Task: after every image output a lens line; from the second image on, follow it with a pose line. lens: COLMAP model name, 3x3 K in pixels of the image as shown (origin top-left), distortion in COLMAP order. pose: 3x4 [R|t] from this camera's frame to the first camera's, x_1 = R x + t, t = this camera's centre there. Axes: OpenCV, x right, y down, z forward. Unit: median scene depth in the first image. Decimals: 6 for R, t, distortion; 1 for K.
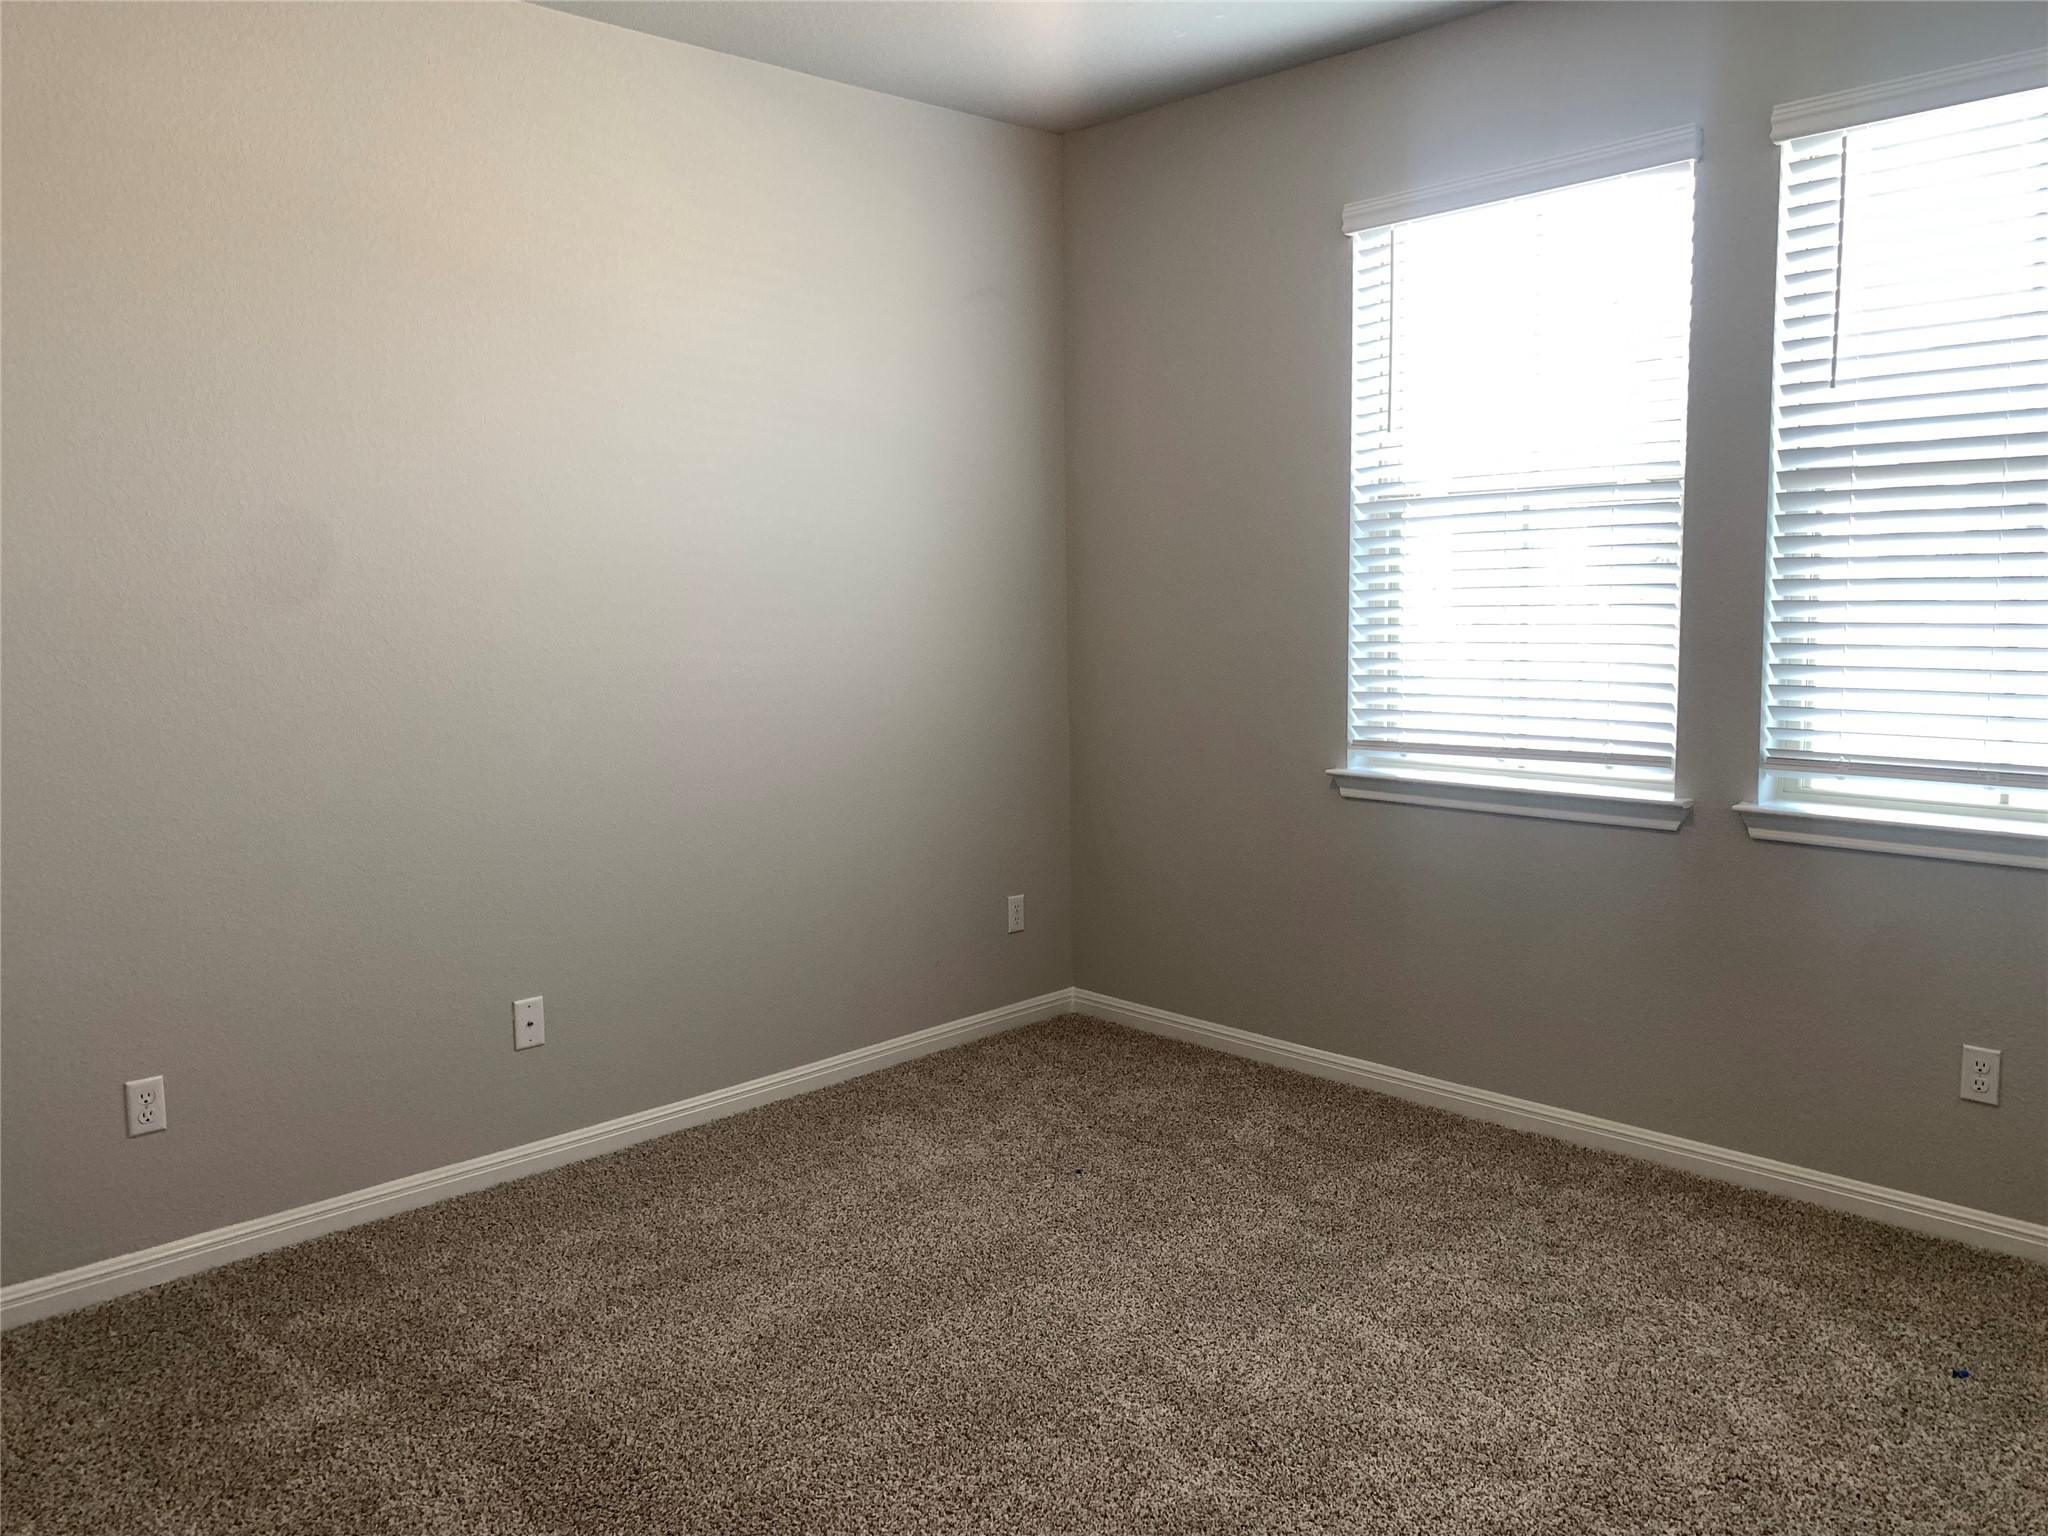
lens RADIAL K [[1551.6, 0, 1036.7], [0, 1551.6, 754.8], [0, 0, 1]] dist [0.021686, -0.031434]
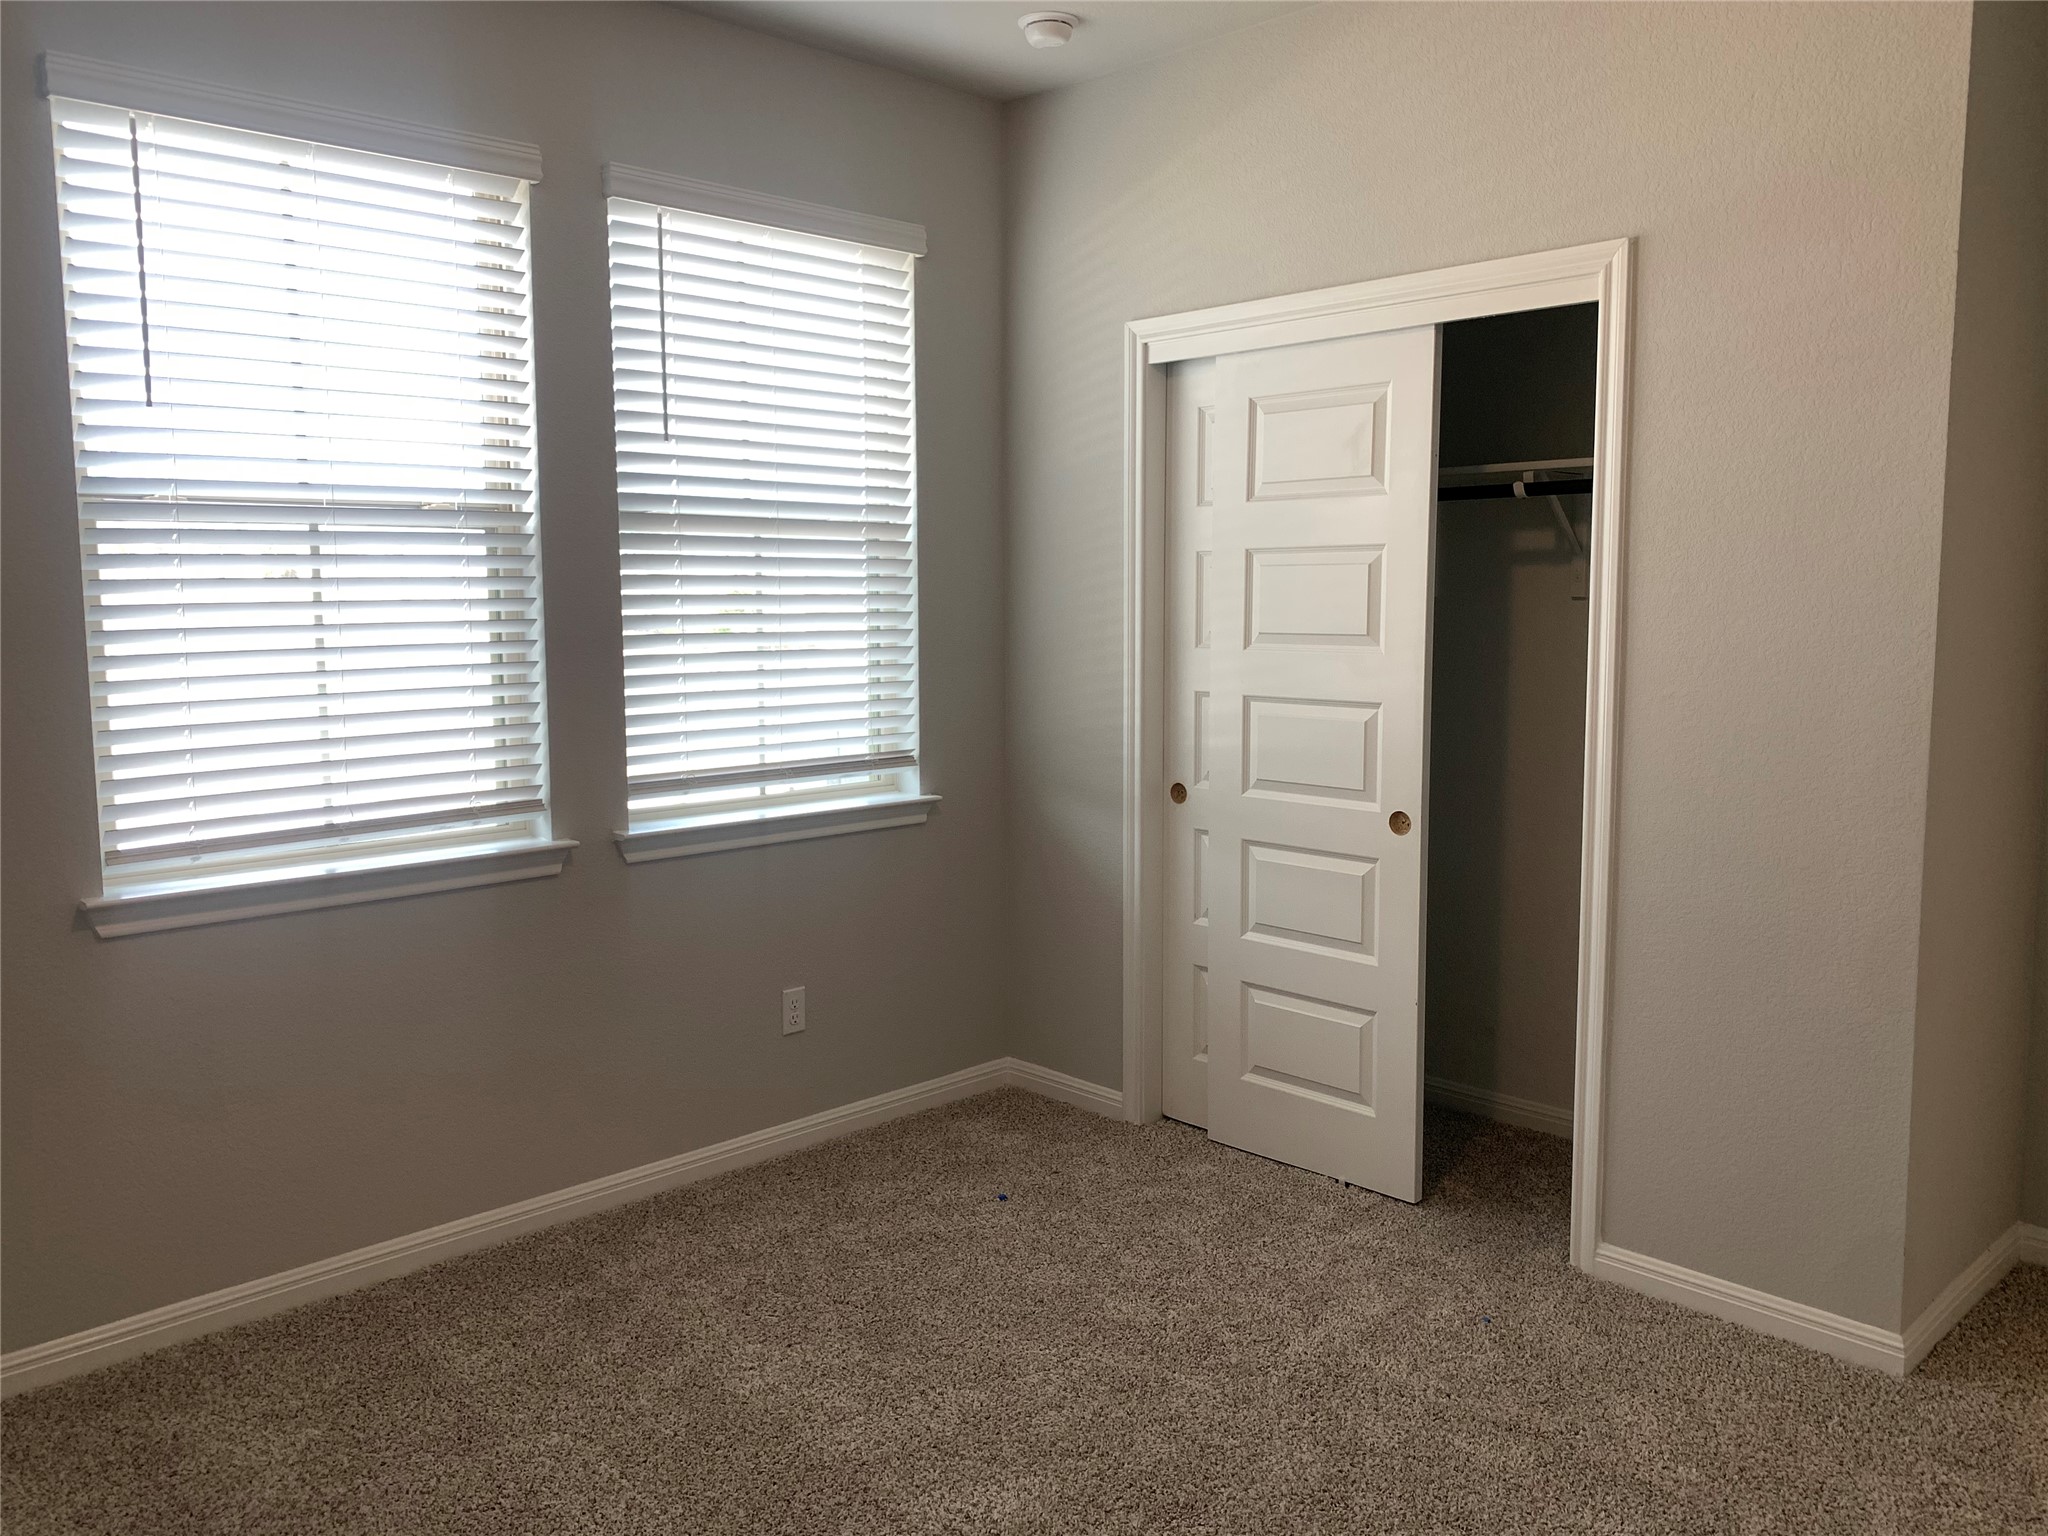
lens RADIAL K [[1551.6, 0, 959.7], [0, 1551.6, 757.7], [0, 0, 1]] dist [0.021686, -0.031434]
pose [[0.013808, -0.086463, 0.996159, -0.544446], [0.117487, 0.989494, 0.084256, -0.075089], [-0.992978, 0.115872, 0.023821, 0.721493]]
